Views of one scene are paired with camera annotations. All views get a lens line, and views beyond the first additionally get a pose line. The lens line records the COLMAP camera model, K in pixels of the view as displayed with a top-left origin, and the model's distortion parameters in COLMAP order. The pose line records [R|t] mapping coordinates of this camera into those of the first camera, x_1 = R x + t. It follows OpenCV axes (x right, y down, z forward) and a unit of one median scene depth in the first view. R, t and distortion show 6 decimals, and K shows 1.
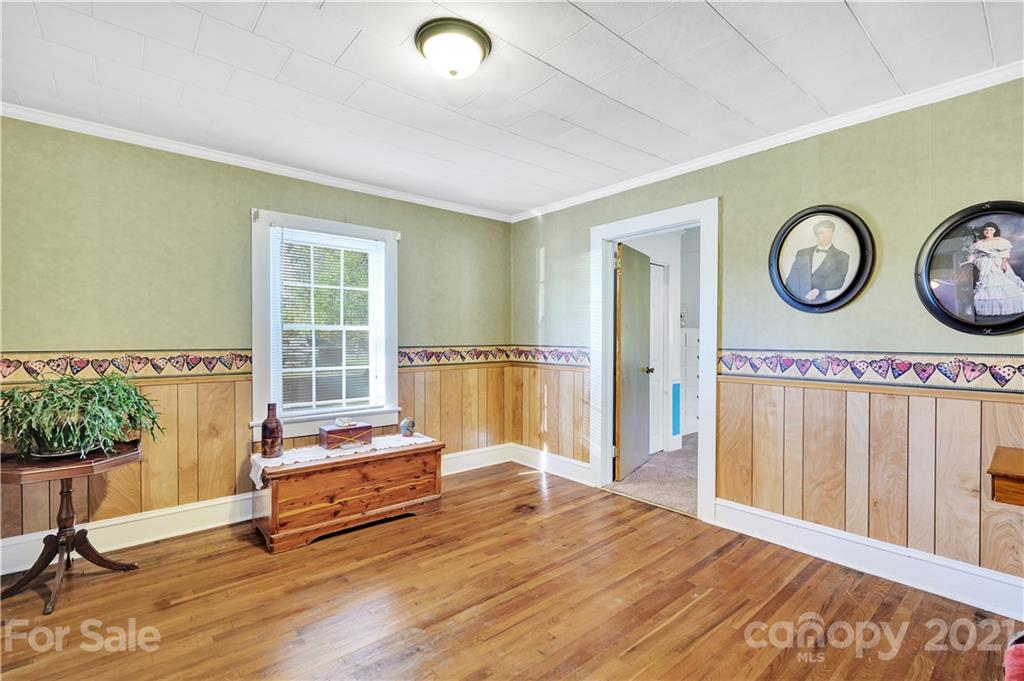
lens RADIAL K [[451.6, 0, 514.4], [0, 451.6, 344.0], [0, 0, 1]] dist [0.000550, -0.000096]
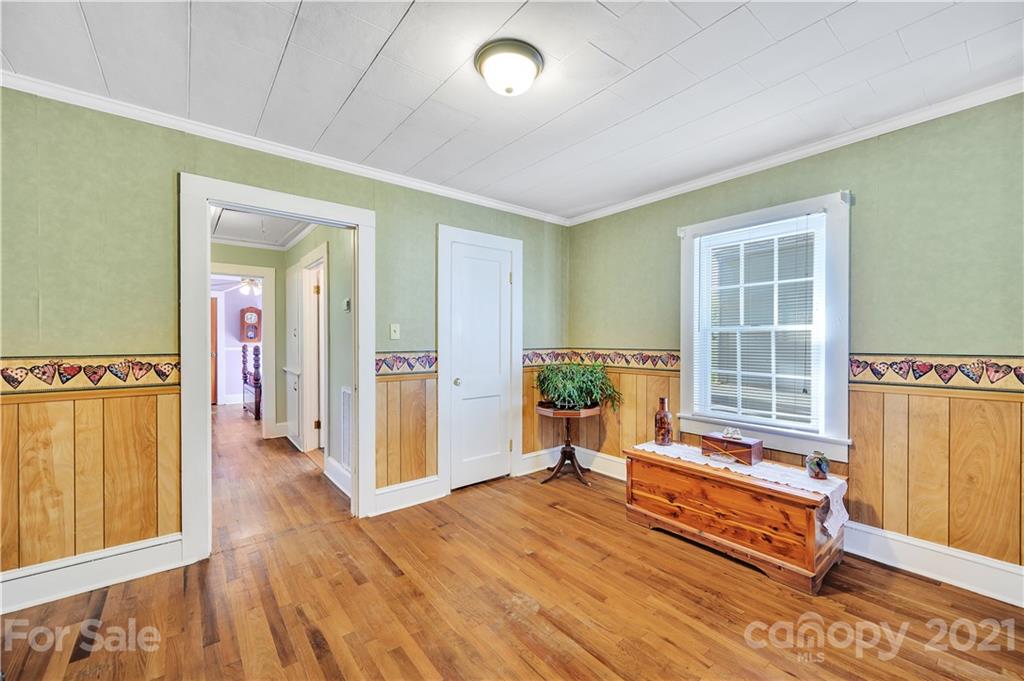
lens RADIAL K [[412.8, 0, 513.2], [0, 412.8, 344.6], [0, 0, 1]] dist [-0.000389, -0.000013]
pose [[-0.019759, 0.006096, -0.999786, 0.496080], [-0.017572, 0.999825, 0.006444, -0.002249], [0.999650, 0.017696, -0.019648, 0.616236]]
